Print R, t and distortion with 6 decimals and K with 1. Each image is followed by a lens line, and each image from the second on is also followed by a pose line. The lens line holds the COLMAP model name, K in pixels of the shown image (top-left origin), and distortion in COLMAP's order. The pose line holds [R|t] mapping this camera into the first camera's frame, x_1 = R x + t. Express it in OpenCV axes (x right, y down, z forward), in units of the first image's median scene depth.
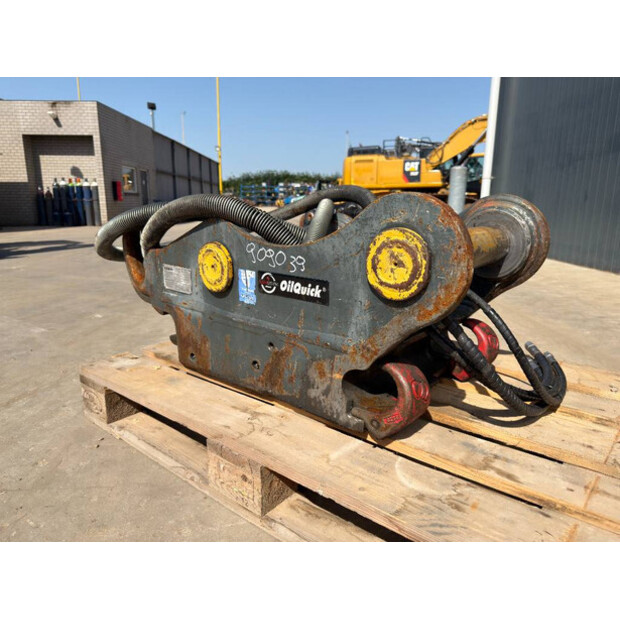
lens RADIAL K [[444.6, 0, 311.8], [0, 444.6, 308.2], [0, 0, 1]] dist [0.003981, -0.012597]
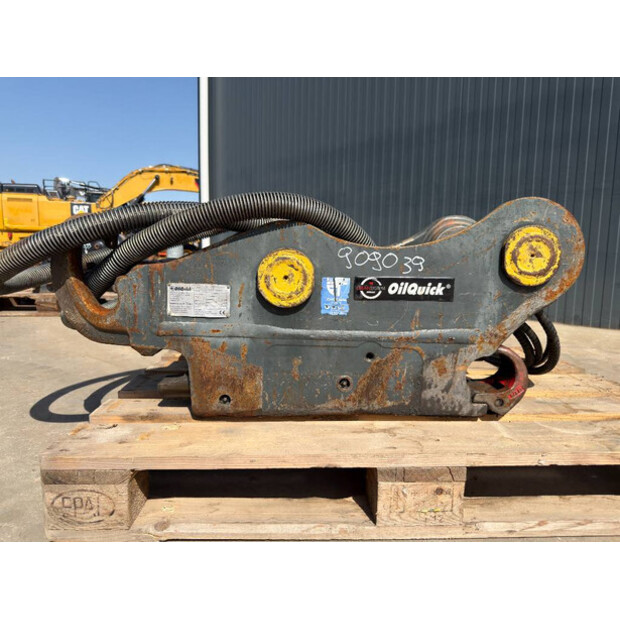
lens RADIAL K [[444.6, 0, 311.7], [0, 444.6, 308.0], [0, 0, 1]] dist [0.003981, -0.012597]
pose [[0.758504, -0.071637, 0.647719, -0.839055], [0.138773, 0.988897, -0.053138, 0.017783], [-0.636721, 0.130192, 0.760024, 0.387104]]
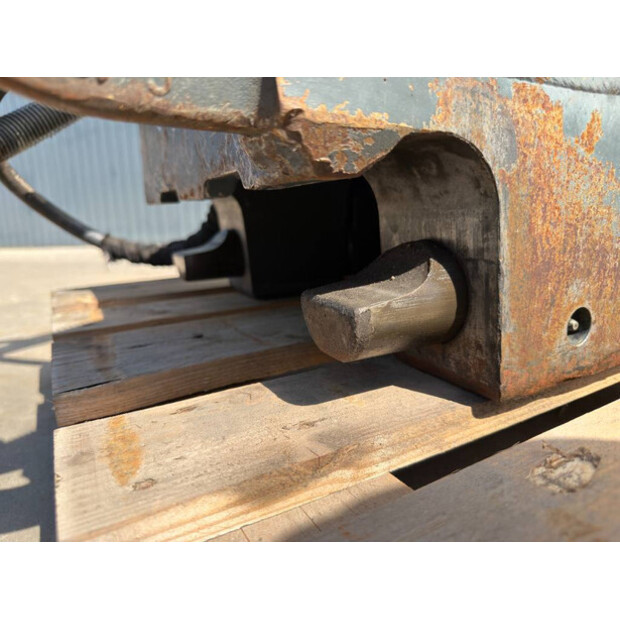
lens RADIAL K [[444.6, 0, 310.5], [0, 444.6, 309.8], [0, 0, 1]] dist [0.003981, -0.012597]
pose [[0.409845, -0.200420, 0.889865, -0.685526], [0.269206, 0.958685, 0.091932, 0.057116], [-0.871525, 0.201879, 0.446866, 1.329927]]
